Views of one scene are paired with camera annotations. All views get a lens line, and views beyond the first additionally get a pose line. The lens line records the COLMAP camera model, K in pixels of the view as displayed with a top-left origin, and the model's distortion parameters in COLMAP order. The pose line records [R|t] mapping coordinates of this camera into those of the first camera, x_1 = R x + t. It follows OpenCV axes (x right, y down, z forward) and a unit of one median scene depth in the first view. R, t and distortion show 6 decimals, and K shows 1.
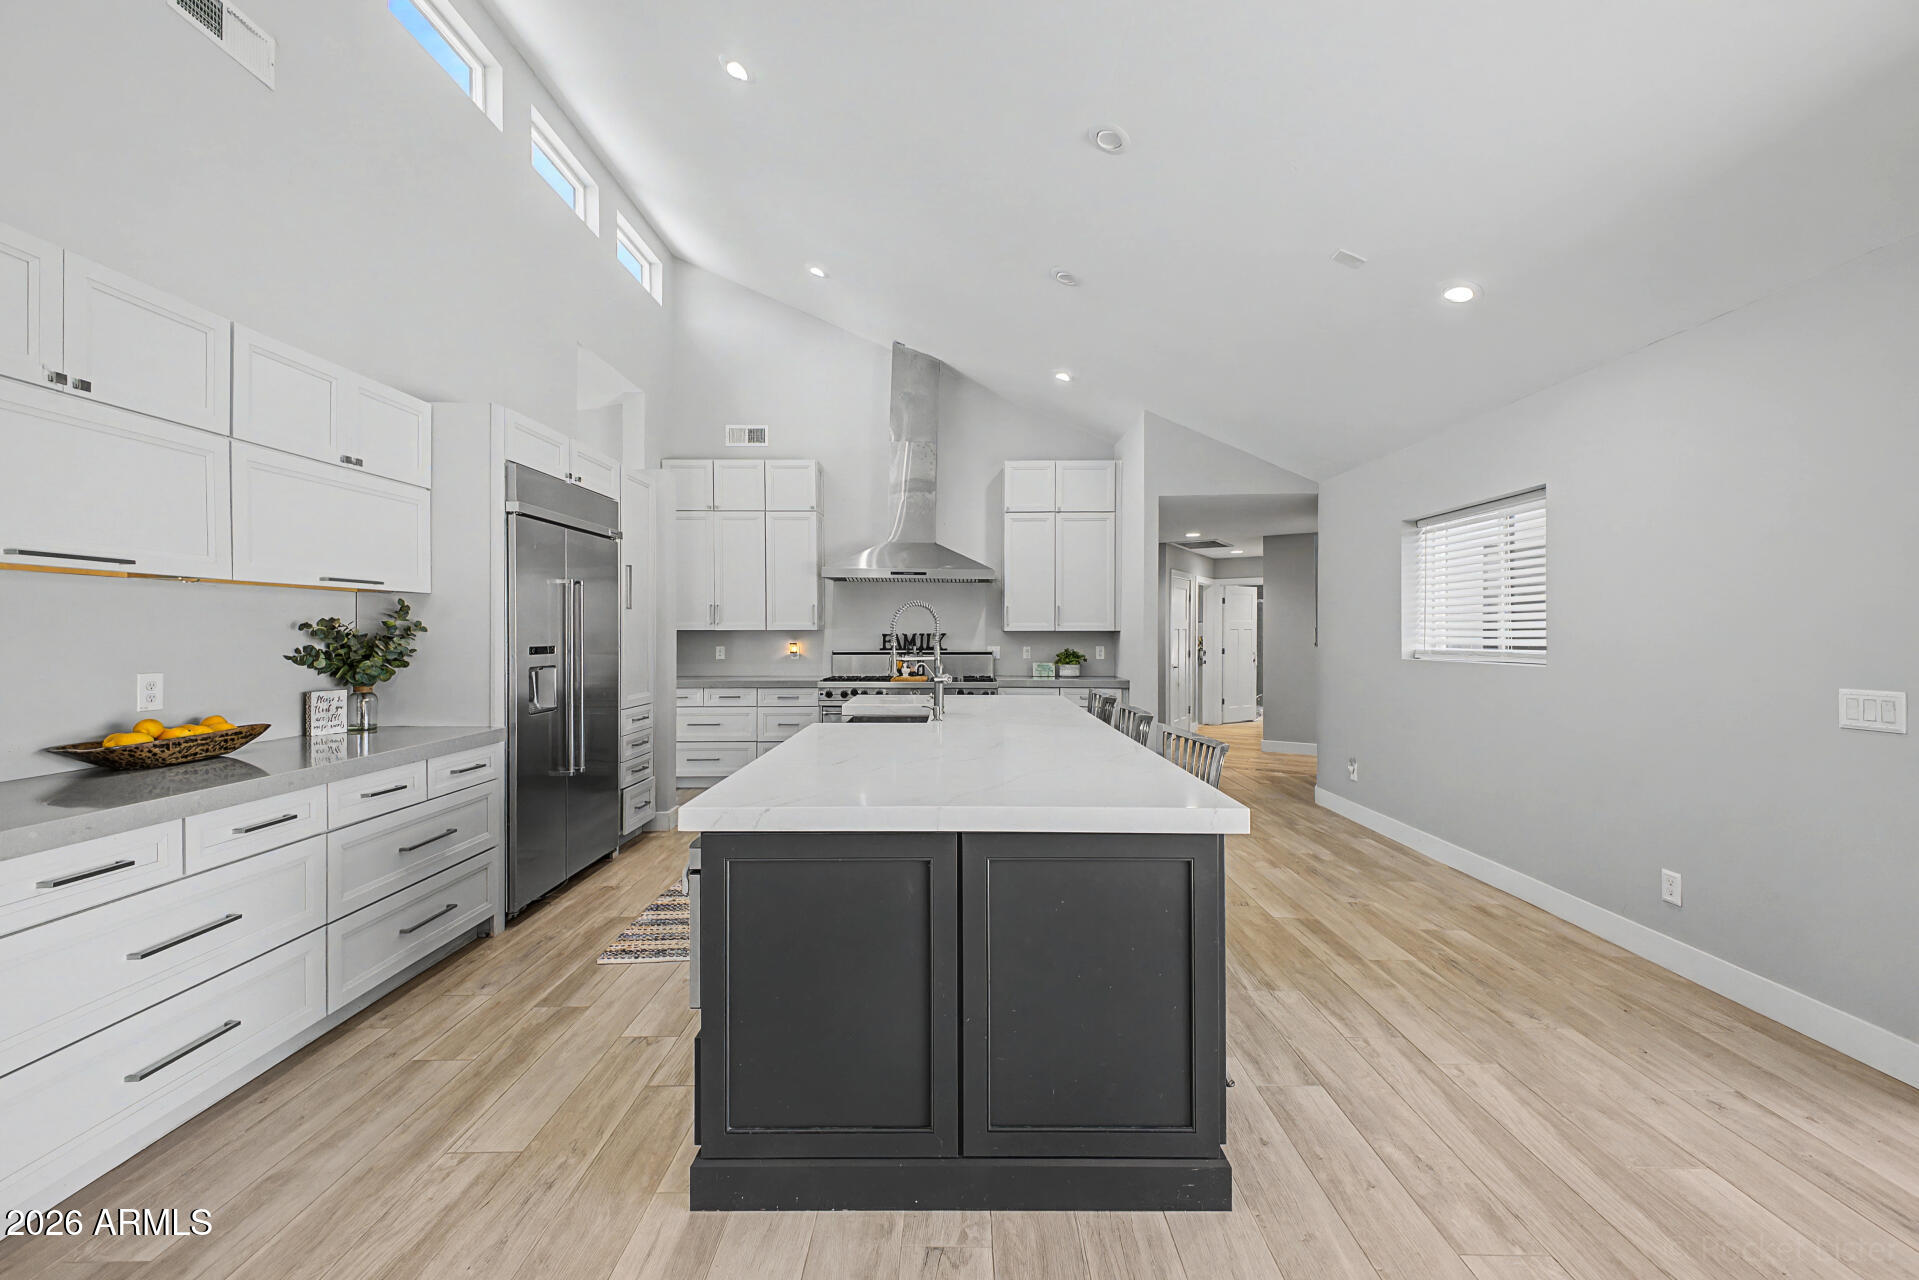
lens RADIAL K [[777.4, 0, 969.0], [0, 777.4, 638.7], [0, 0, 1]] dist [0.012643, -0.001235]
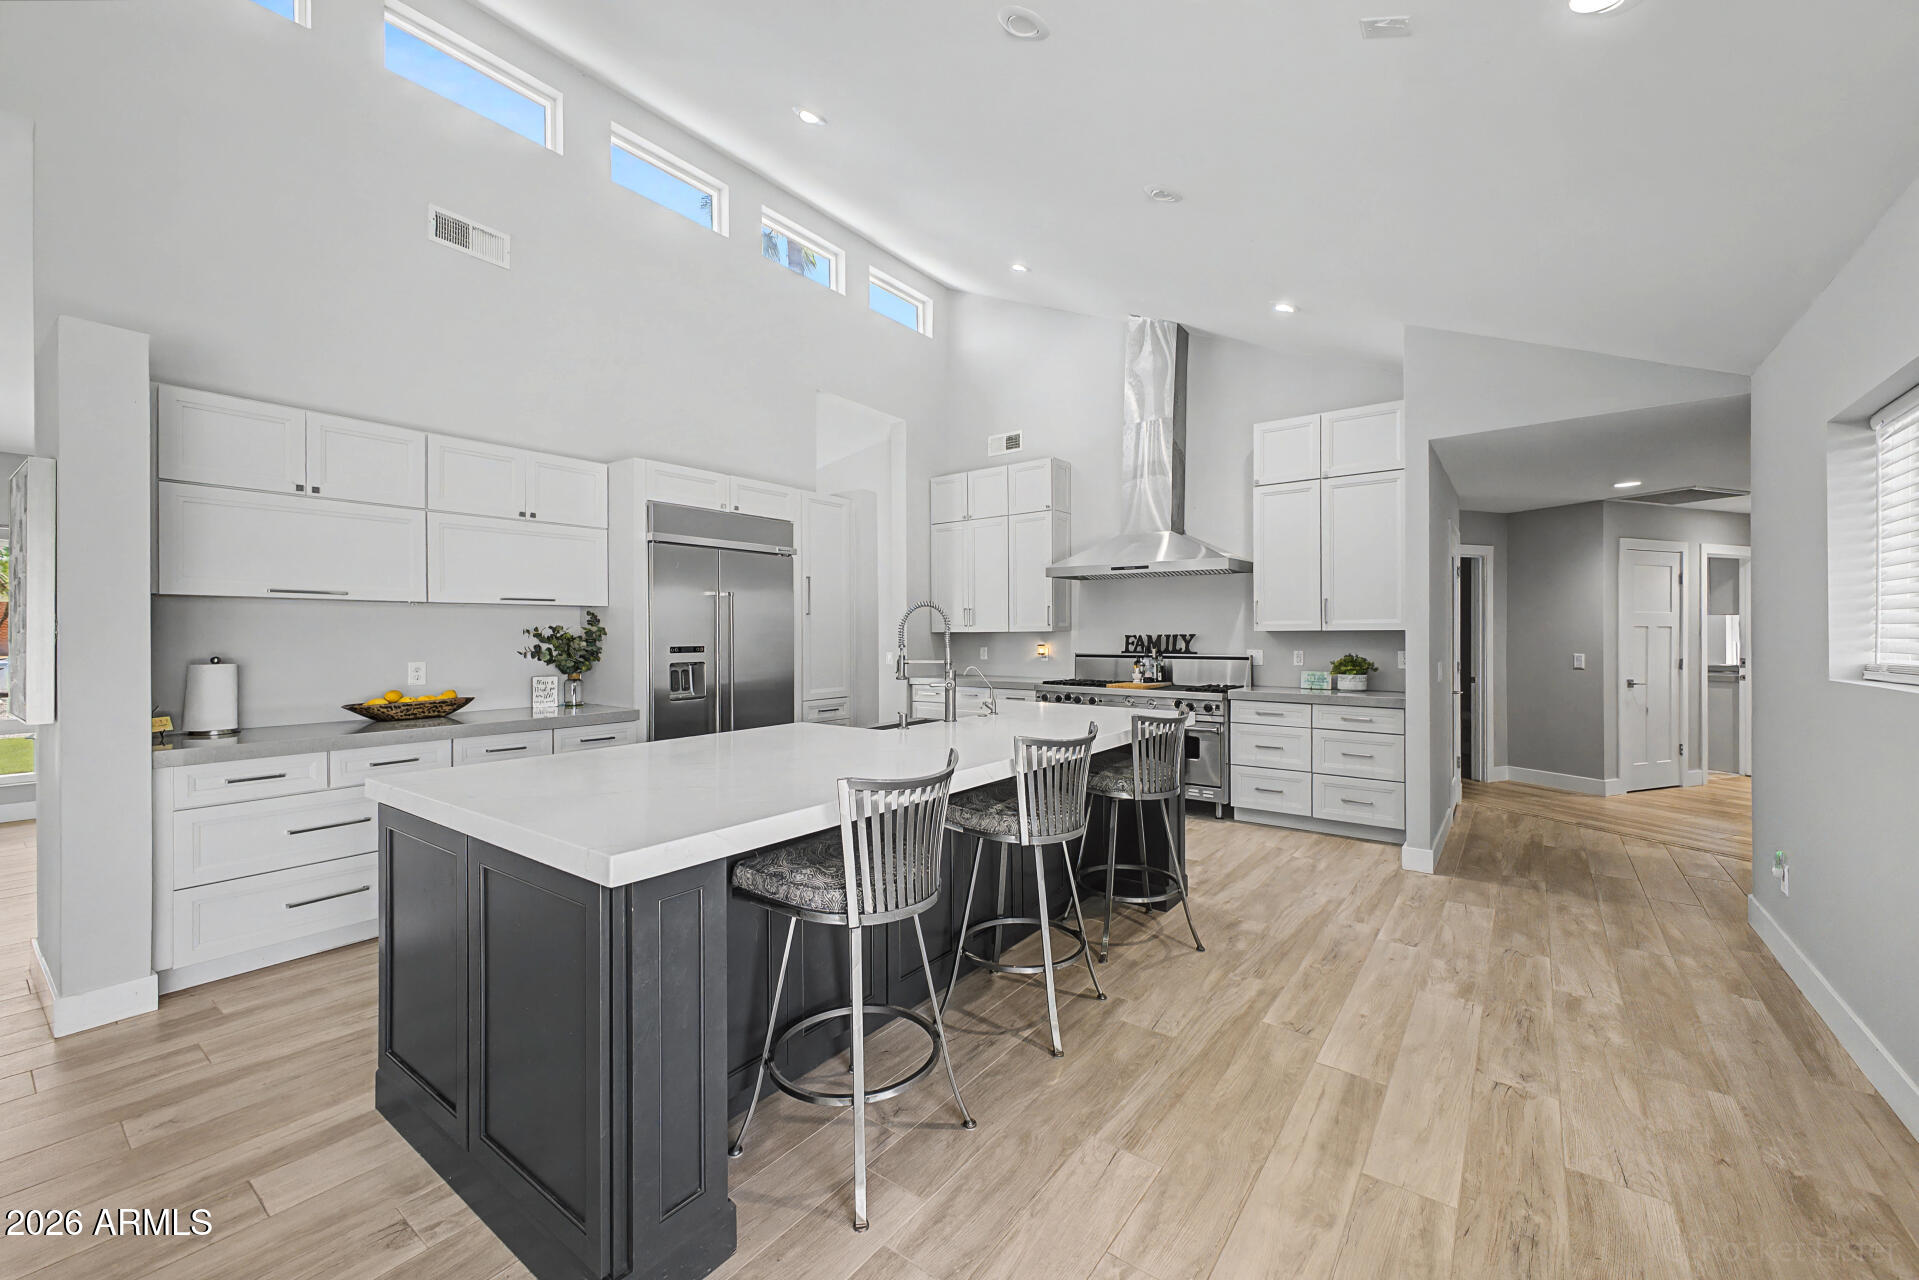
lens RADIAL K [[777.4, 0, 958.4], [0, 777.4, 634.6], [0, 0, 1]] dist [0.012643, -0.001235]
pose [[0.793680, -0.003621, -0.608324, 0.440411], [-0.000883, 0.999974, -0.007104, -0.000551], [0.608335, 0.006175, 0.793657, 0.225747]]
